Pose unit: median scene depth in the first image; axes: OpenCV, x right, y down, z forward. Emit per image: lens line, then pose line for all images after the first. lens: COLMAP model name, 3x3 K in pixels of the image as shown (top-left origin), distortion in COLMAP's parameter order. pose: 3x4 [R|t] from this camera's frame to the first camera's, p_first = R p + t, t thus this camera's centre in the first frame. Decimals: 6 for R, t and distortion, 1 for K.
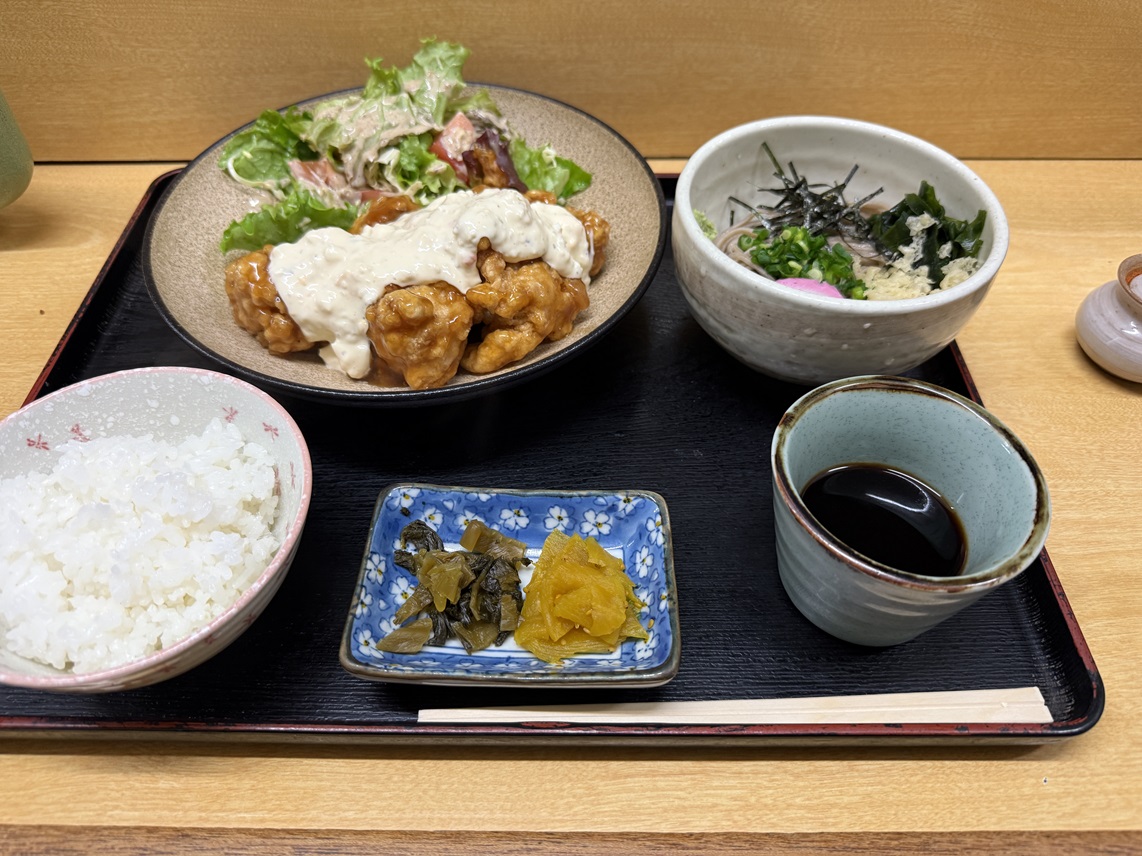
lens RADIAL K [[867.4, 0, 571.0], [0, 867.4, 428.0], [0, 0, 1]] dist [-0.014441, -0.003290]
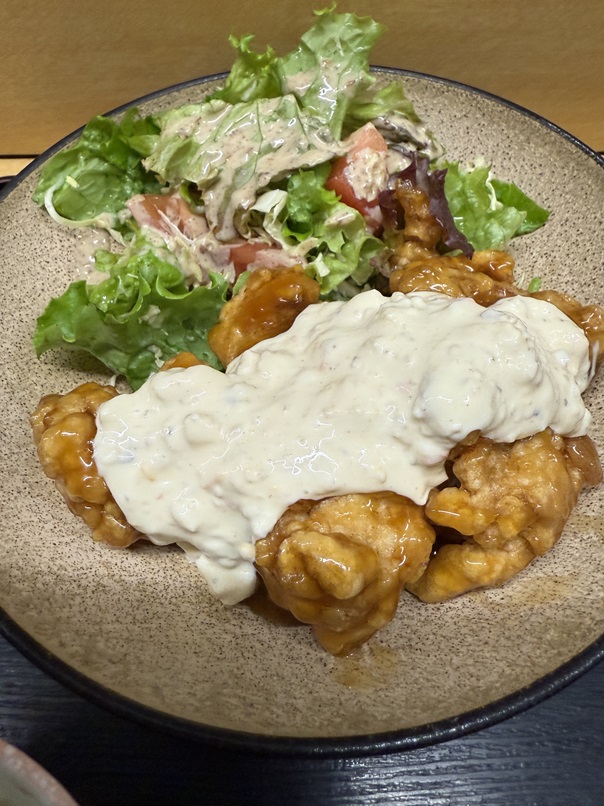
lens RADIAL K [[589.6, 0, 298.9], [0, 589.6, 349.4], [0, 0, 1]] dist [-0.012743, 0.015567]
pose [[0.997526, 0.027286, -0.064794, -0.152598], [-0.016716, 0.987234, 0.158400, -0.267201], [0.068289, -0.156925, 0.985247, 0.517947]]
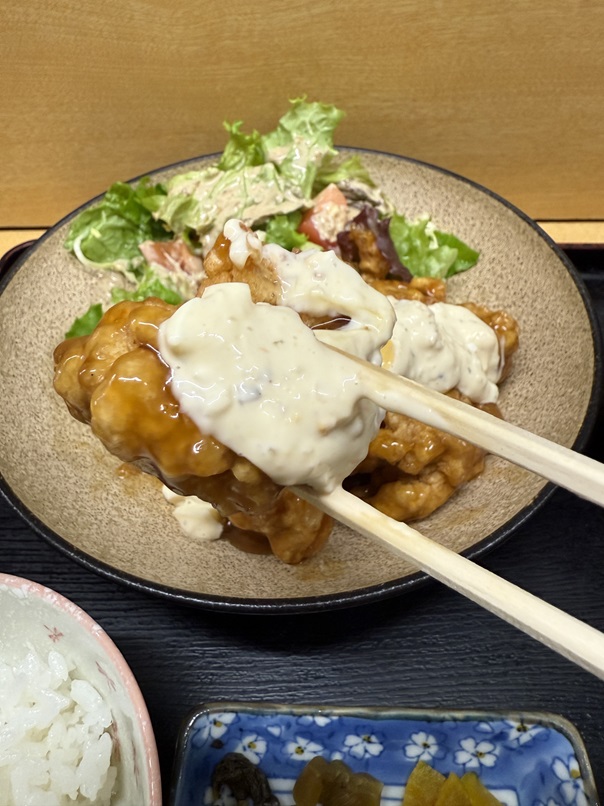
lens RADIAL K [[599.2, 0, 300.3], [0, 599.2, 398.7], [0, 0, 1]] dist [0.005813, 0.003496]
pose [[0.997182, 0.015045, -0.073499, -0.115099], [-0.011595, 0.998821, 0.047141, -0.180796], [0.074122, -0.046156, 0.996180, 0.392199]]
